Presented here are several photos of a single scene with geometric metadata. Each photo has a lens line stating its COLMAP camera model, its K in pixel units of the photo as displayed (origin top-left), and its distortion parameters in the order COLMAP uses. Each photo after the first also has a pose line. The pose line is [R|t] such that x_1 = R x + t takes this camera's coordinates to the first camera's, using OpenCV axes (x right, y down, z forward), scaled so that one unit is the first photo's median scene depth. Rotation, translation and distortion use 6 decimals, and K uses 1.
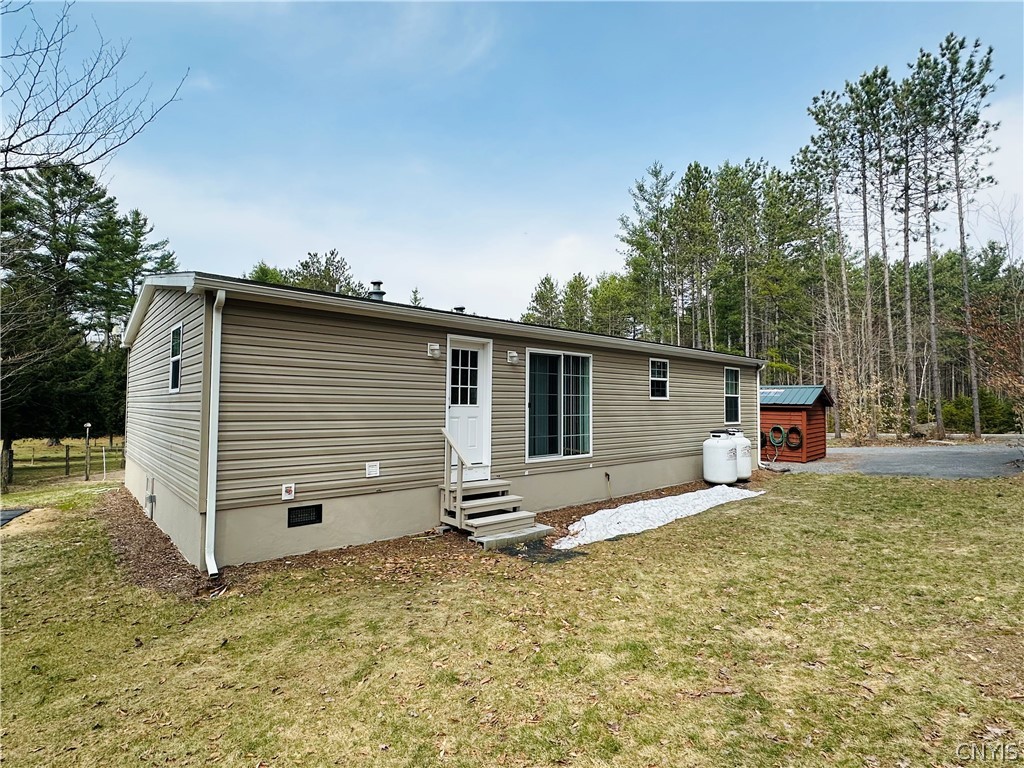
lens RADIAL K [[521.8, 0, 515.9], [0, 521.8, 382.7], [0, 0, 1]] dist [-0.004455, 0.002328]
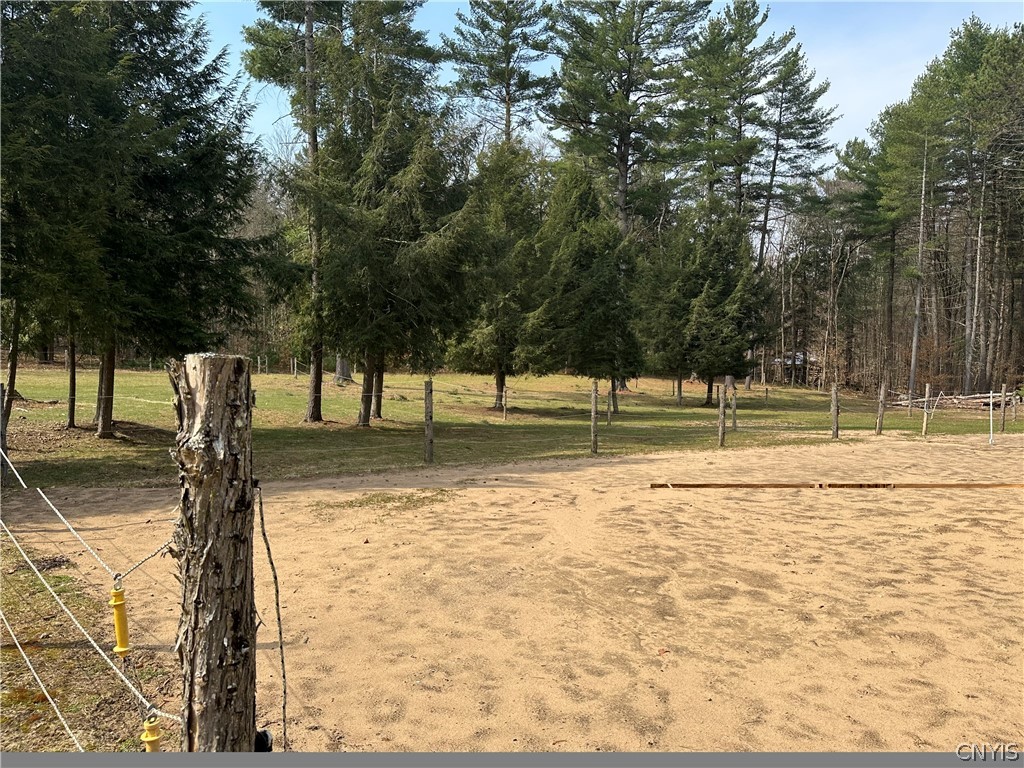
lens RADIAL K [[784.6, 0, 512.8], [0, 784.6, 384.7], [0, 0, 1]] dist [-0.004280, -0.000951]
pose [[0.530511, 0.046855, -0.846382, -0.115311], [0.028671, 0.996908, 0.073158, 0.030866], [0.847193, -0.063078, 0.527528, 0.306650]]
